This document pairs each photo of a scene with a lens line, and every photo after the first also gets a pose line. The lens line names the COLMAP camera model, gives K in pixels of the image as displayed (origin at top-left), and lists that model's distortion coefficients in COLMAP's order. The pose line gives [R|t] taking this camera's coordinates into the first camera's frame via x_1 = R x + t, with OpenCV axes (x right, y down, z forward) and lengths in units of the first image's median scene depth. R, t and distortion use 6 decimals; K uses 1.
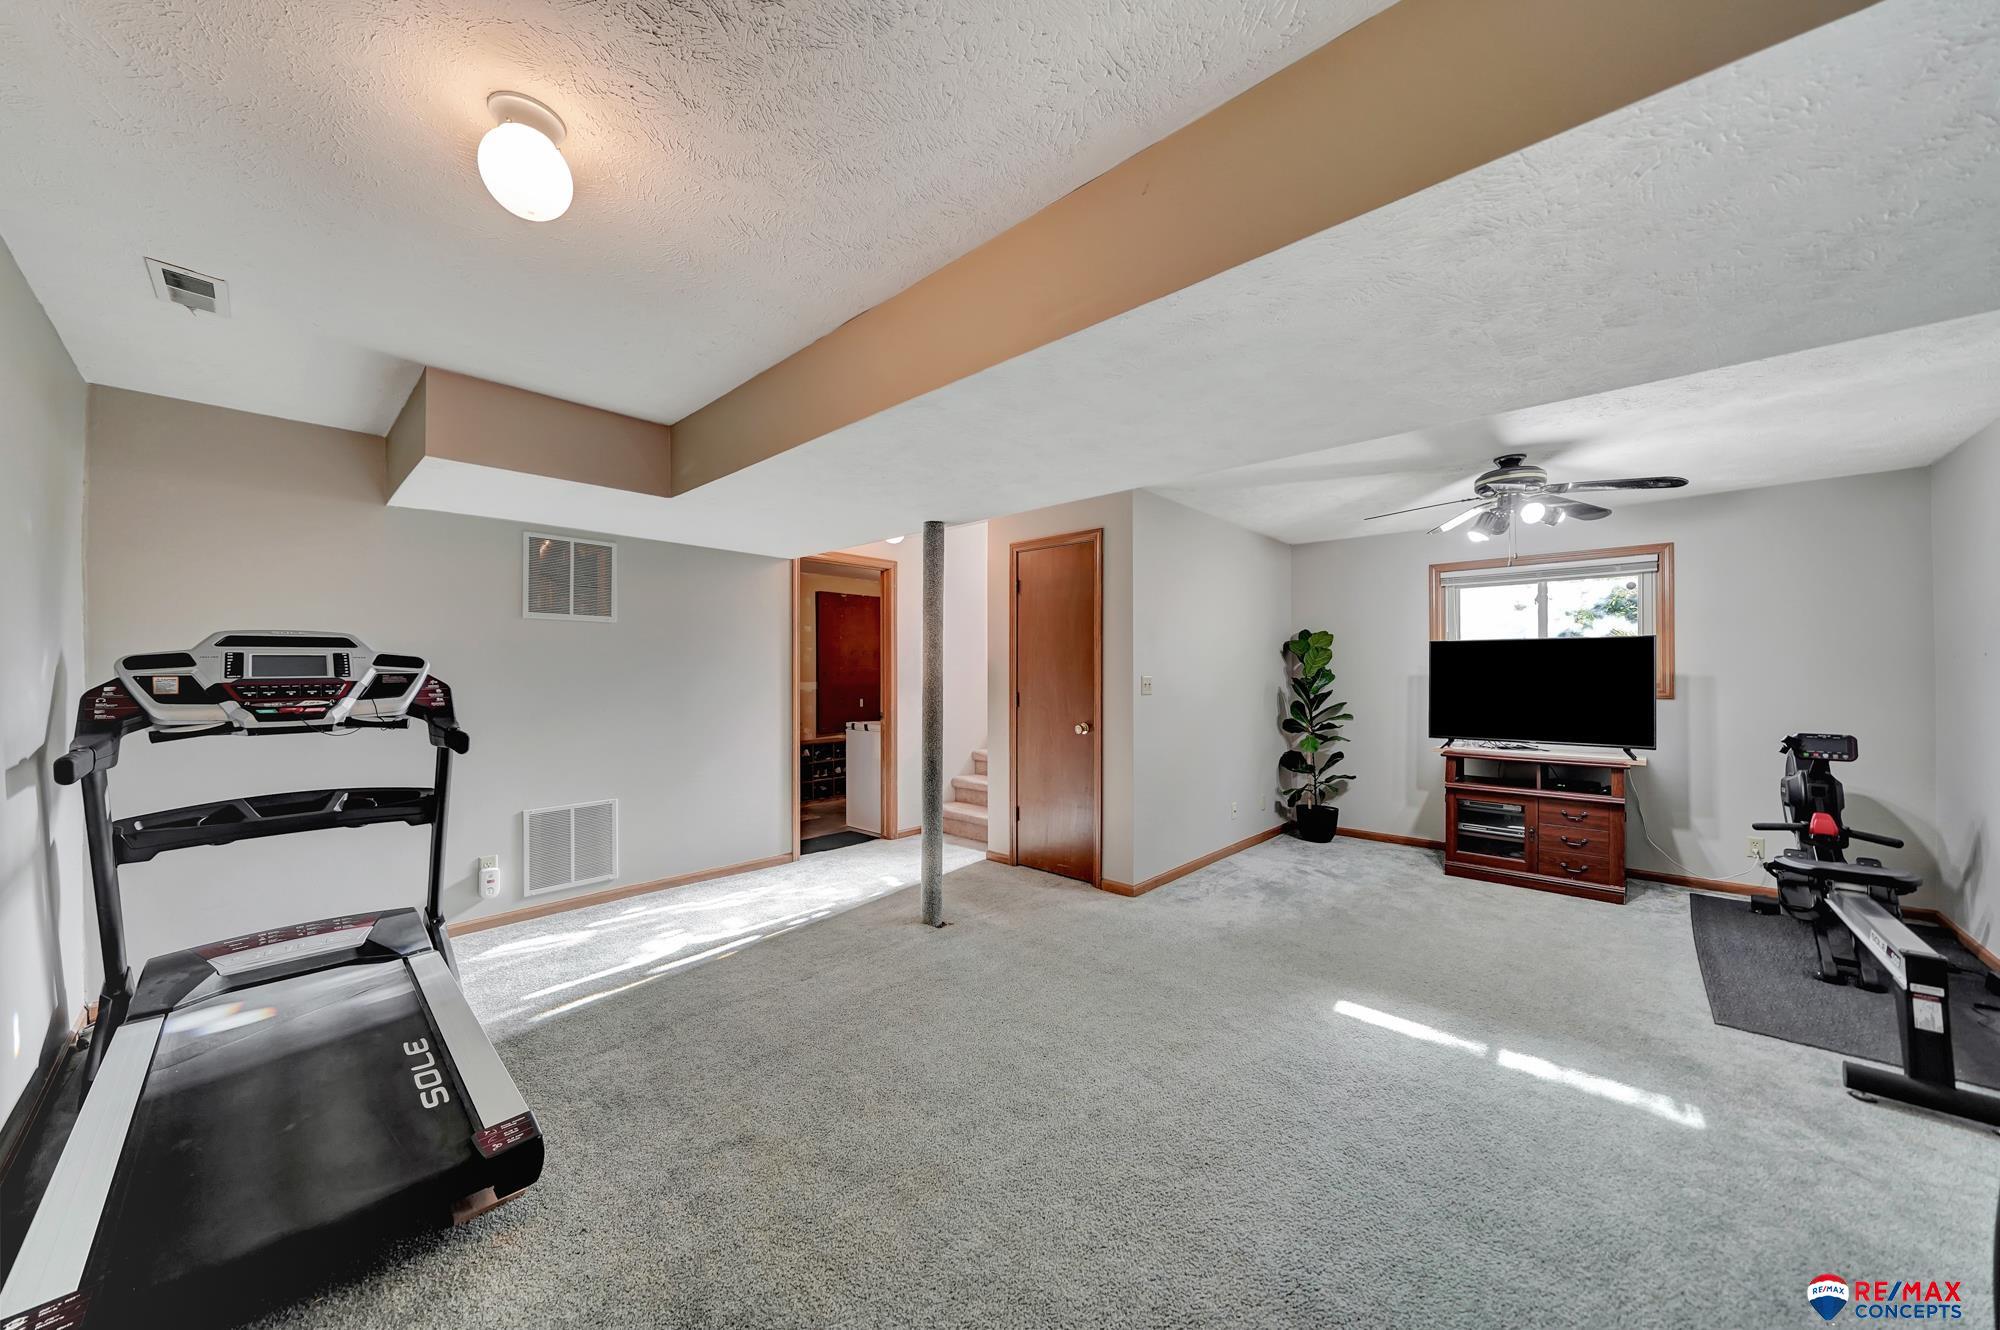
lens RADIAL K [[689.9, 0, 995.4], [0, 689.9, 670.9], [0, 0, 1]] dist [-0.001538, -0.000167]
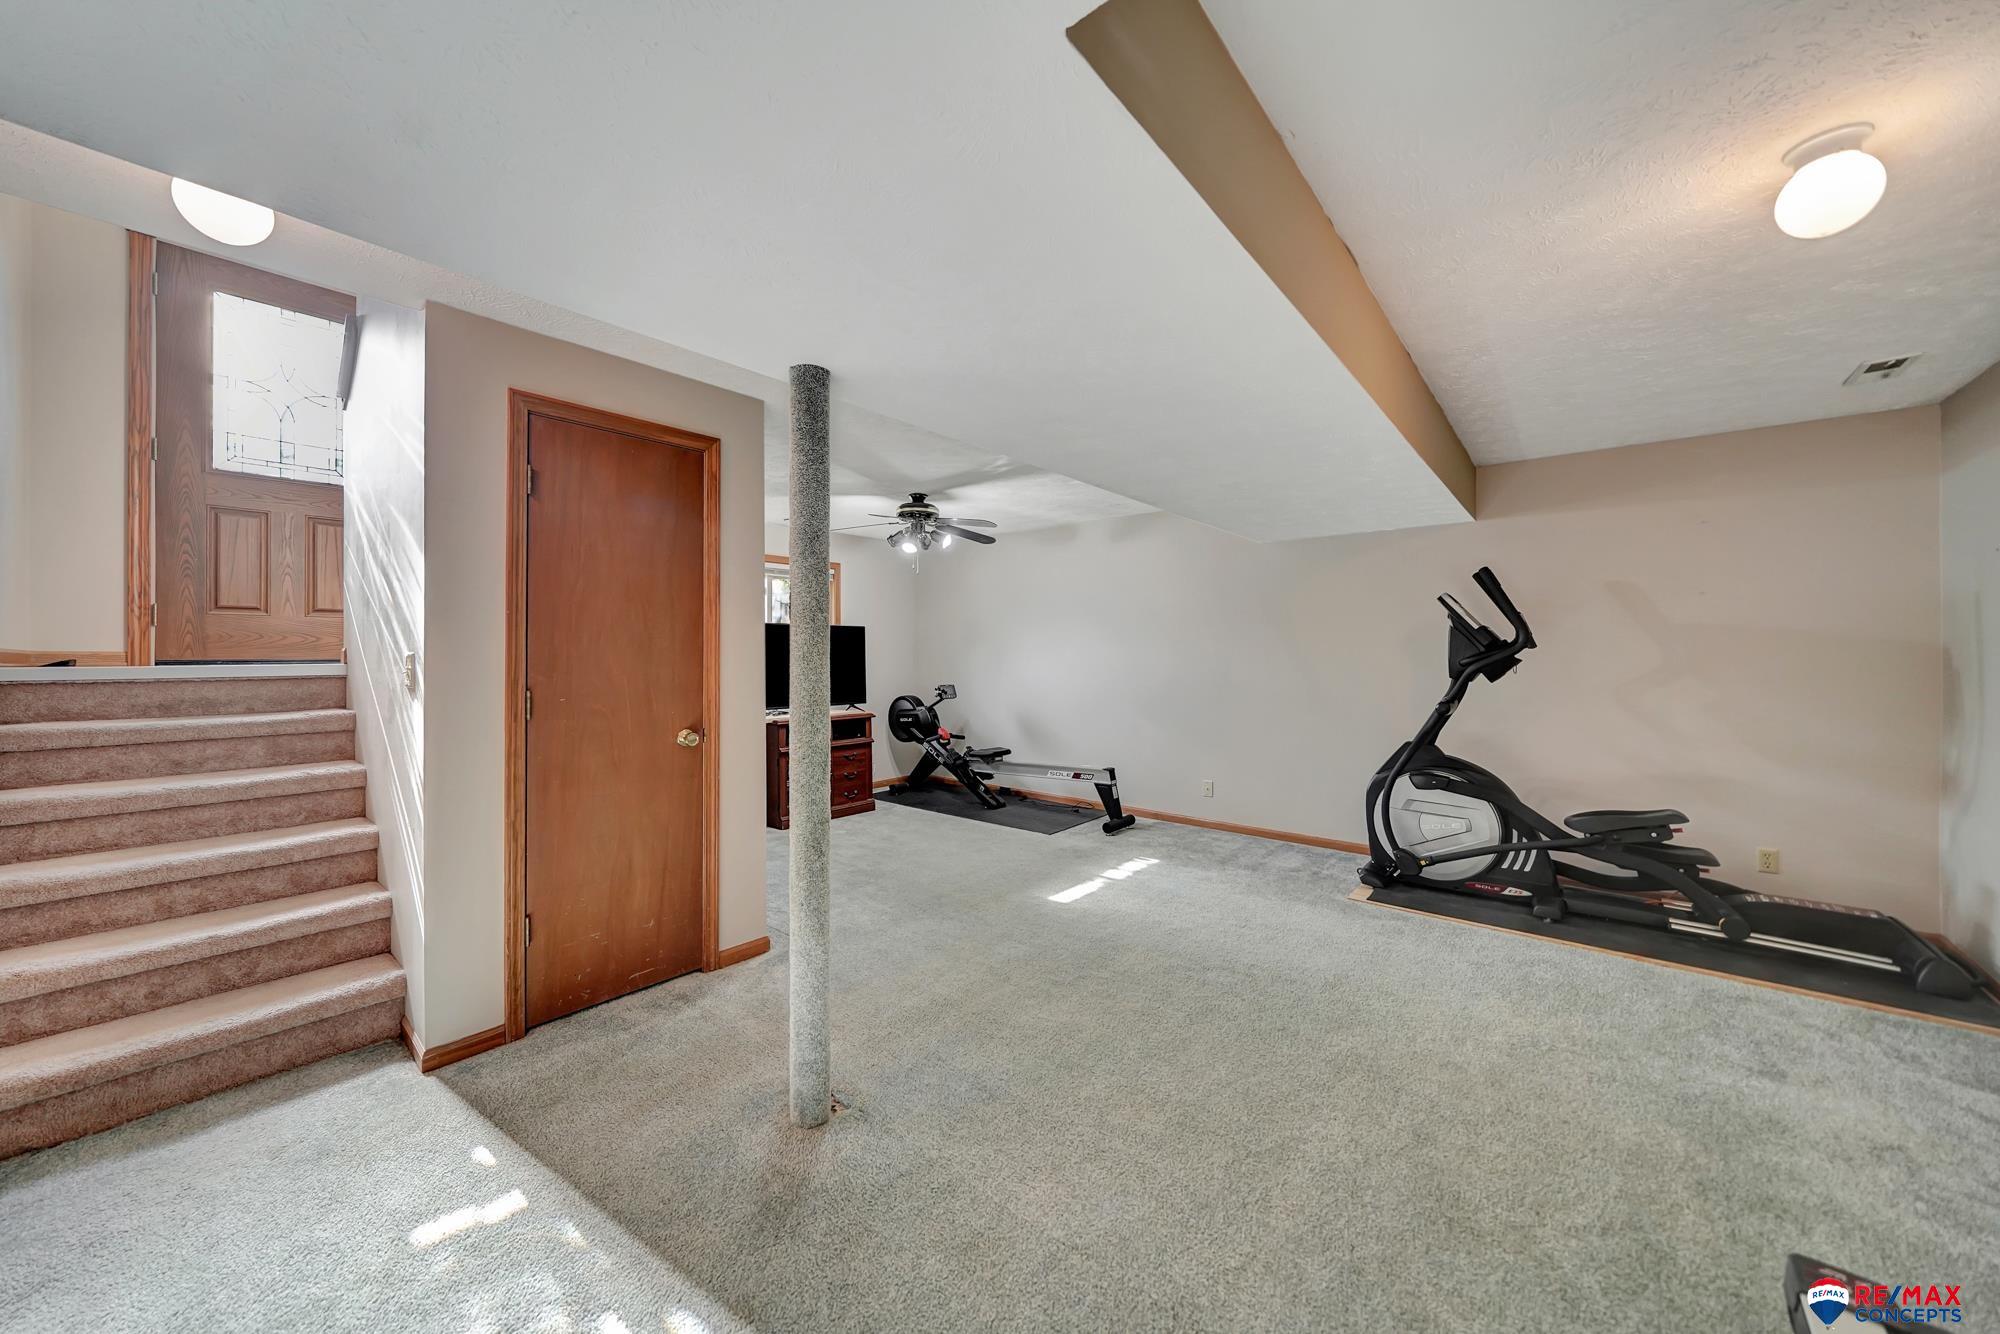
lens RADIAL K [[688.8, 0, 1000.8], [0, 688.8, 656.5], [0, 0, 1]] dist [-0.000908, -0.000120]
pose [[-0.042503, -0.002867, 0.999092, -0.626232], [-0.005246, 0.999983, 0.002647, 0.005540], [-0.999083, -0.005128, -0.042518, 0.875271]]
